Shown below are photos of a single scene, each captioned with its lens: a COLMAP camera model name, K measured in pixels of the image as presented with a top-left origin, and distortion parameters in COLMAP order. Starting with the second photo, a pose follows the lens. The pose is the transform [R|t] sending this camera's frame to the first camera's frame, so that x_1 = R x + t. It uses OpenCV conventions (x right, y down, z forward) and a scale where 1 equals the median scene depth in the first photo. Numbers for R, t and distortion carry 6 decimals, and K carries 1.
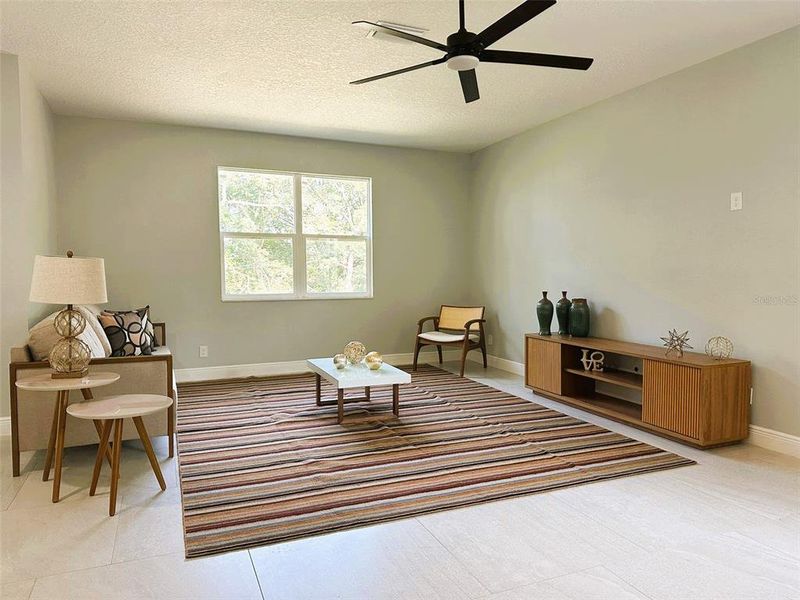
lens RADIAL K [[562.6, 0, 403.6], [0, 562.6, 296.7], [0, 0, 1]] dist [0.048668, -0.045444]
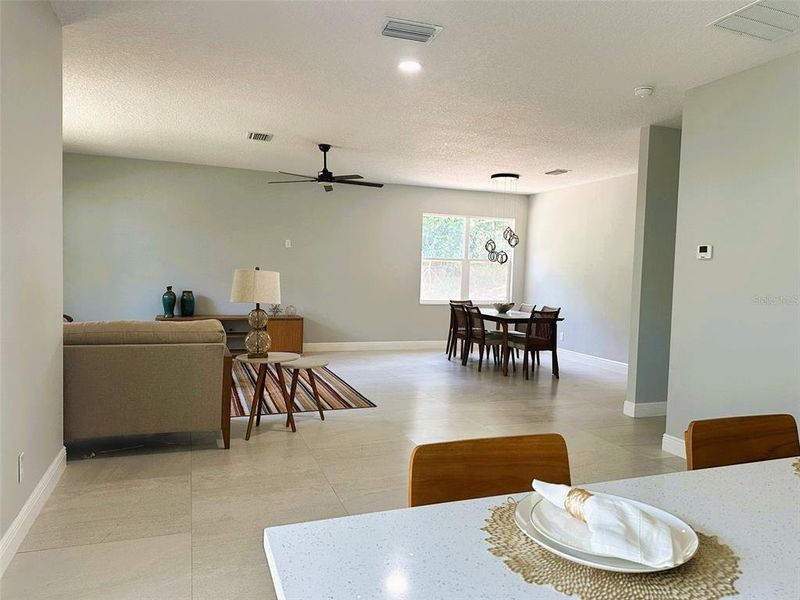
lens RADIAL K [[562.6, 0, 401.3], [0, 562.6, 300.3], [0, 0, 1]] dist [0.048668, -0.045444]
pose [[0.044891, -0.049533, 0.997763, -1.561109], [0.011120, 0.998733, 0.049081, -0.052035], [-0.998930, 0.008892, 0.045385, 0.474568]]
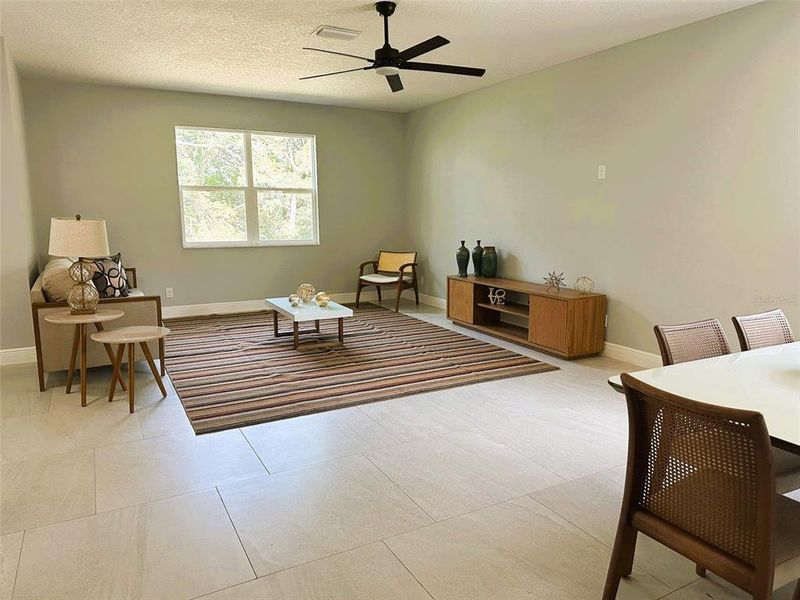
lens RADIAL K [[562.6, 0, 401.6], [0, 562.6, 303.5], [0, 0, 1]] dist [0.048668, -0.045444]
pose [[0.995542, -0.013859, 0.093291, 0.005728], [0.002701, 0.992929, 0.118681, -0.025556], [-0.094276, -0.117900, 0.988540, -0.269806]]
